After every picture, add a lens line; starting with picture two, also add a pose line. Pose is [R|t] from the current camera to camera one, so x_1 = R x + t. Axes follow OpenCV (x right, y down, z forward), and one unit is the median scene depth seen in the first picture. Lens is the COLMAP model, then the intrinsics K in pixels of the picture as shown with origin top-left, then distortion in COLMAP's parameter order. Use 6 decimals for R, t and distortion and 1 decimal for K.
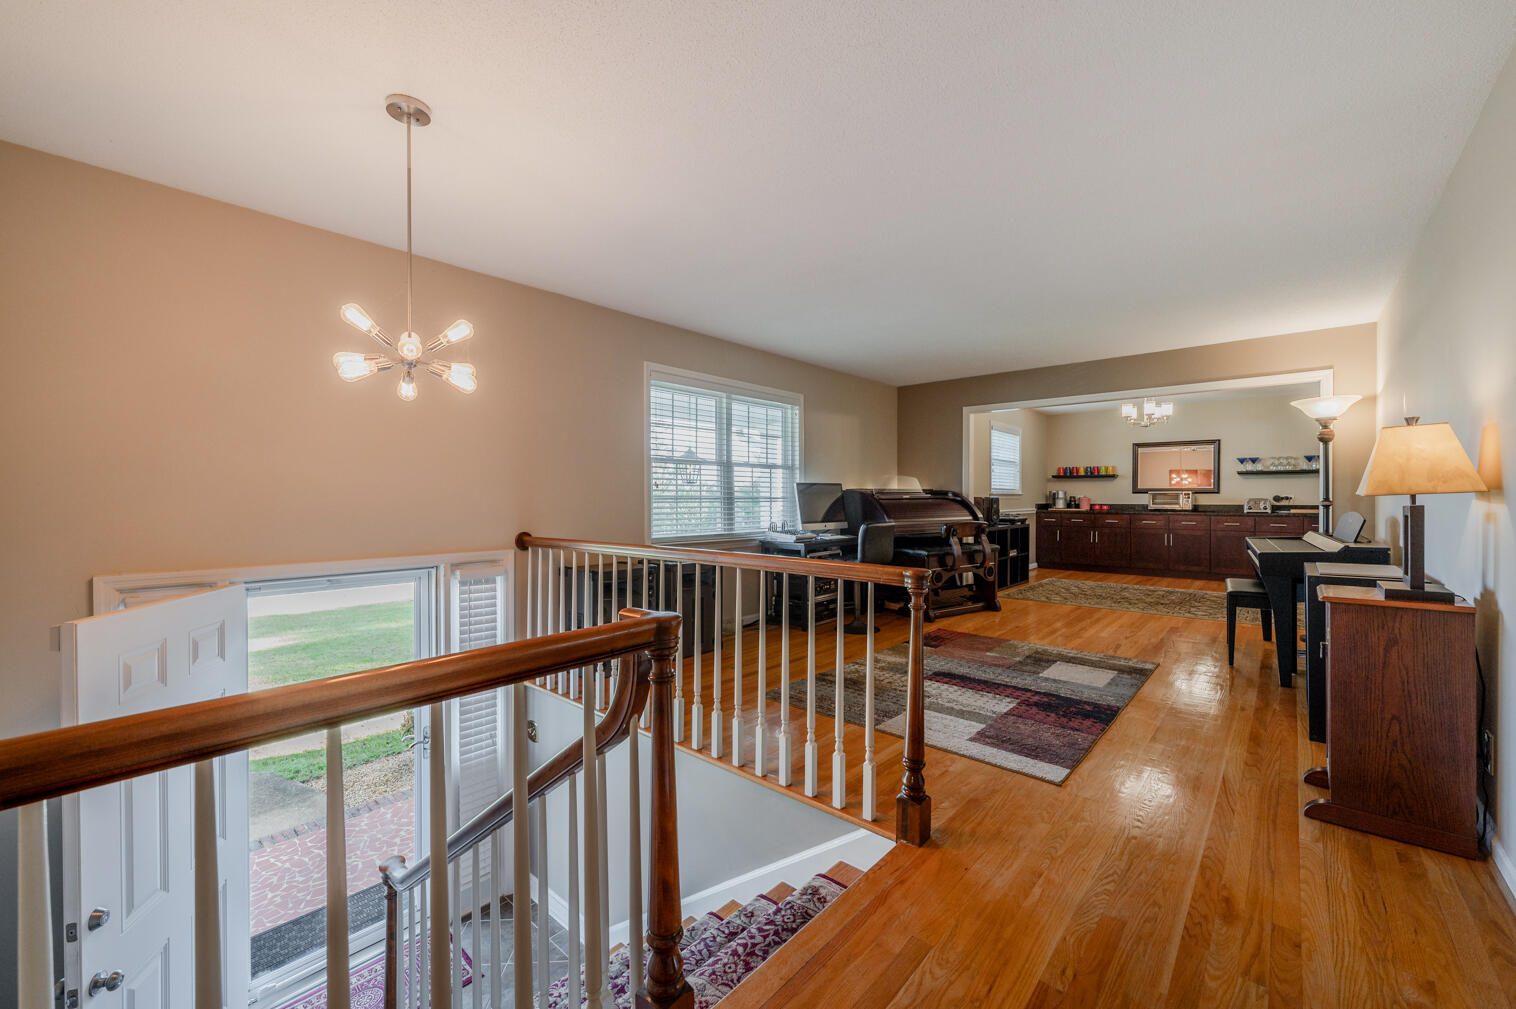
lens RADIAL K [[612.6, 0, 753.0], [0, 612.6, 501.2], [0, 0, 1]] dist [0.004133, 0.001383]
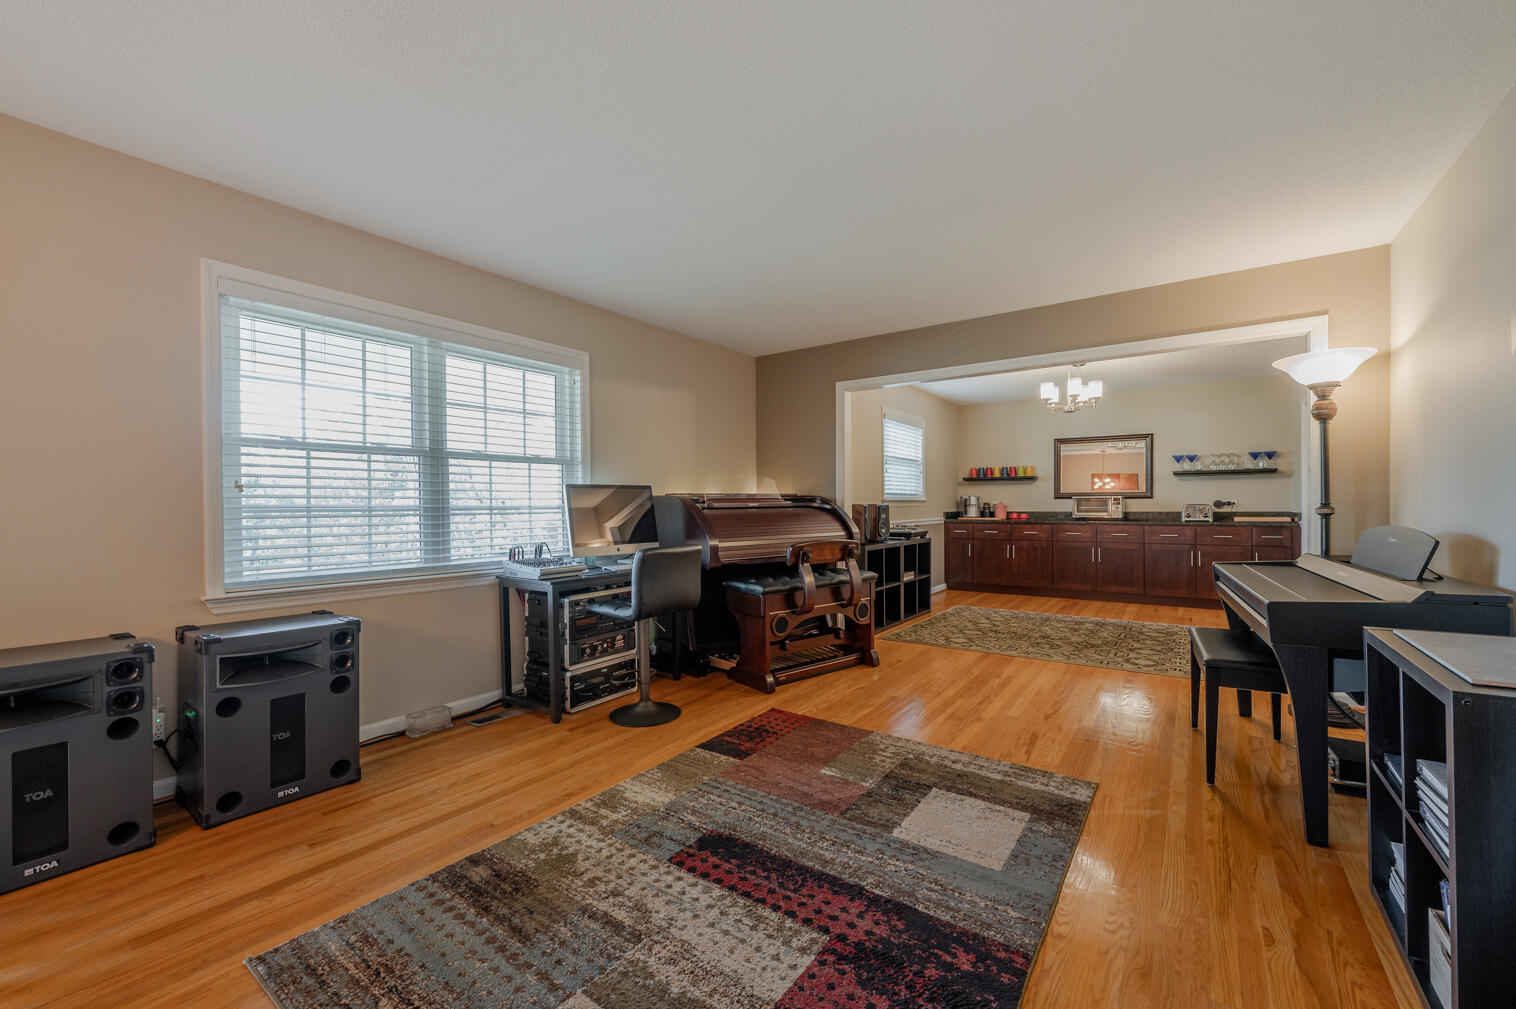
lens RADIAL K [[612.6, 0, 757.8], [0, 612.6, 505.9], [0, 0, 1]] dist [0.004133, 0.001383]
pose [[0.994766, -0.005668, 0.102027, 0.148088], [0.006172, 0.999970, -0.004629, -0.001993], [-0.101997, 0.005235, 0.994771, 0.237076]]
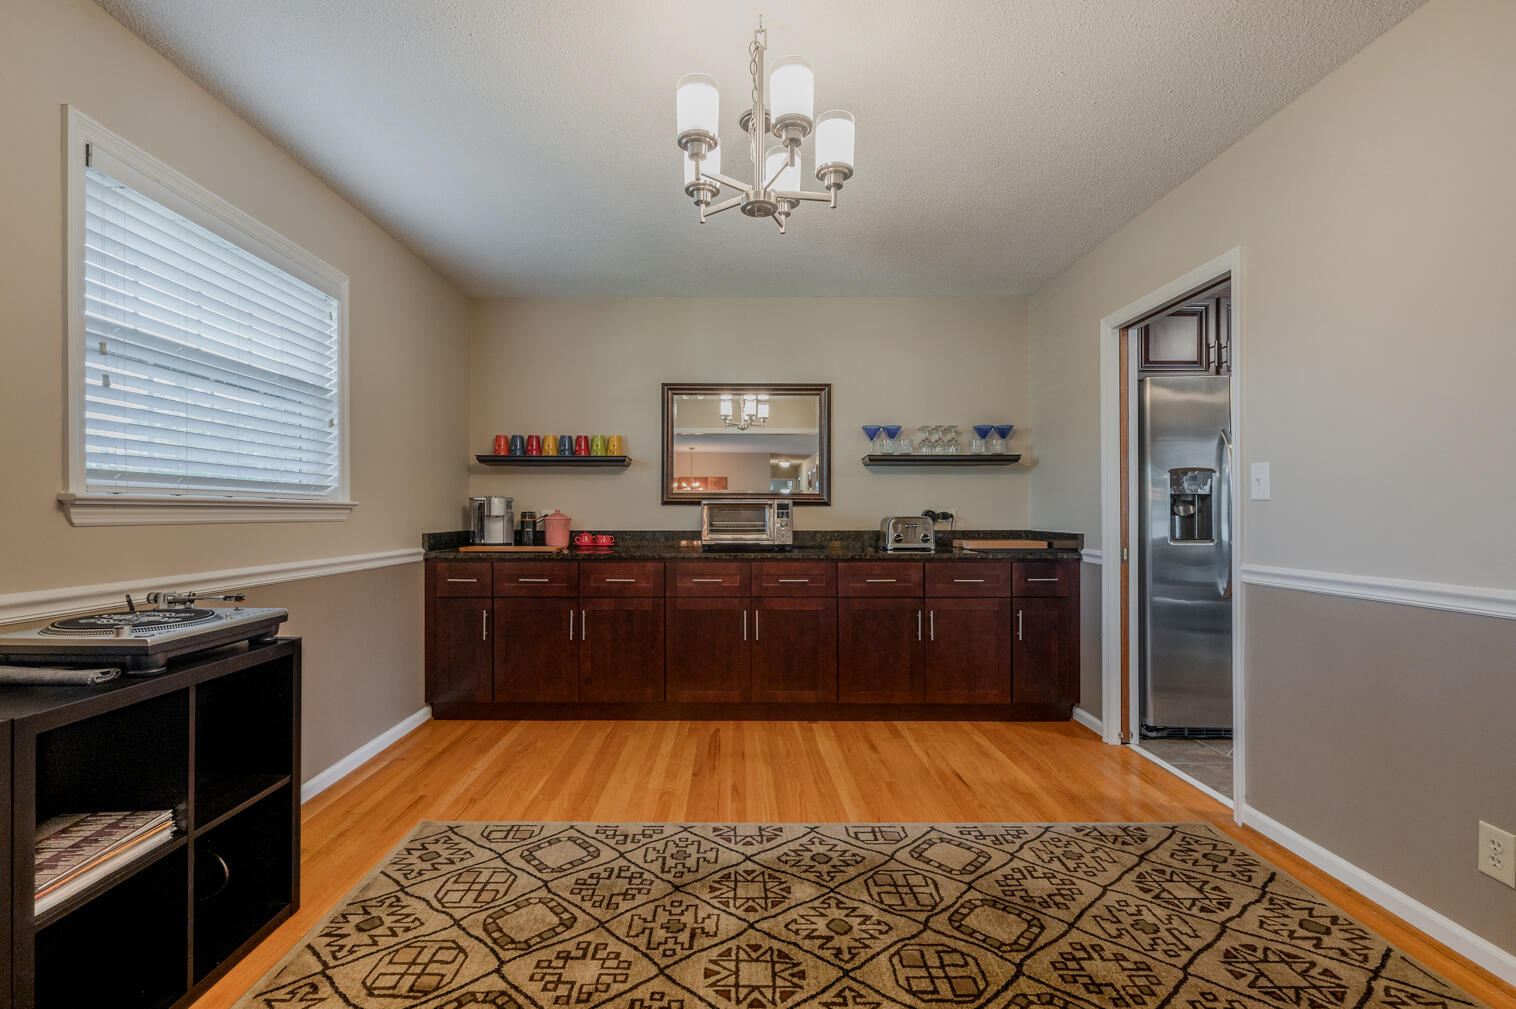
lens RADIAL K [[653.6, 0, 727.3], [0, 653.6, 525.9], [0, 0, 1]] dist [-0.012297, -0.000193]
pose [[0.759001, -0.013659, 0.650946, 0.415209], [0.004666, 0.999868, 0.015541, -0.005976], [-0.651072, -0.008758, 0.758965, 0.724500]]
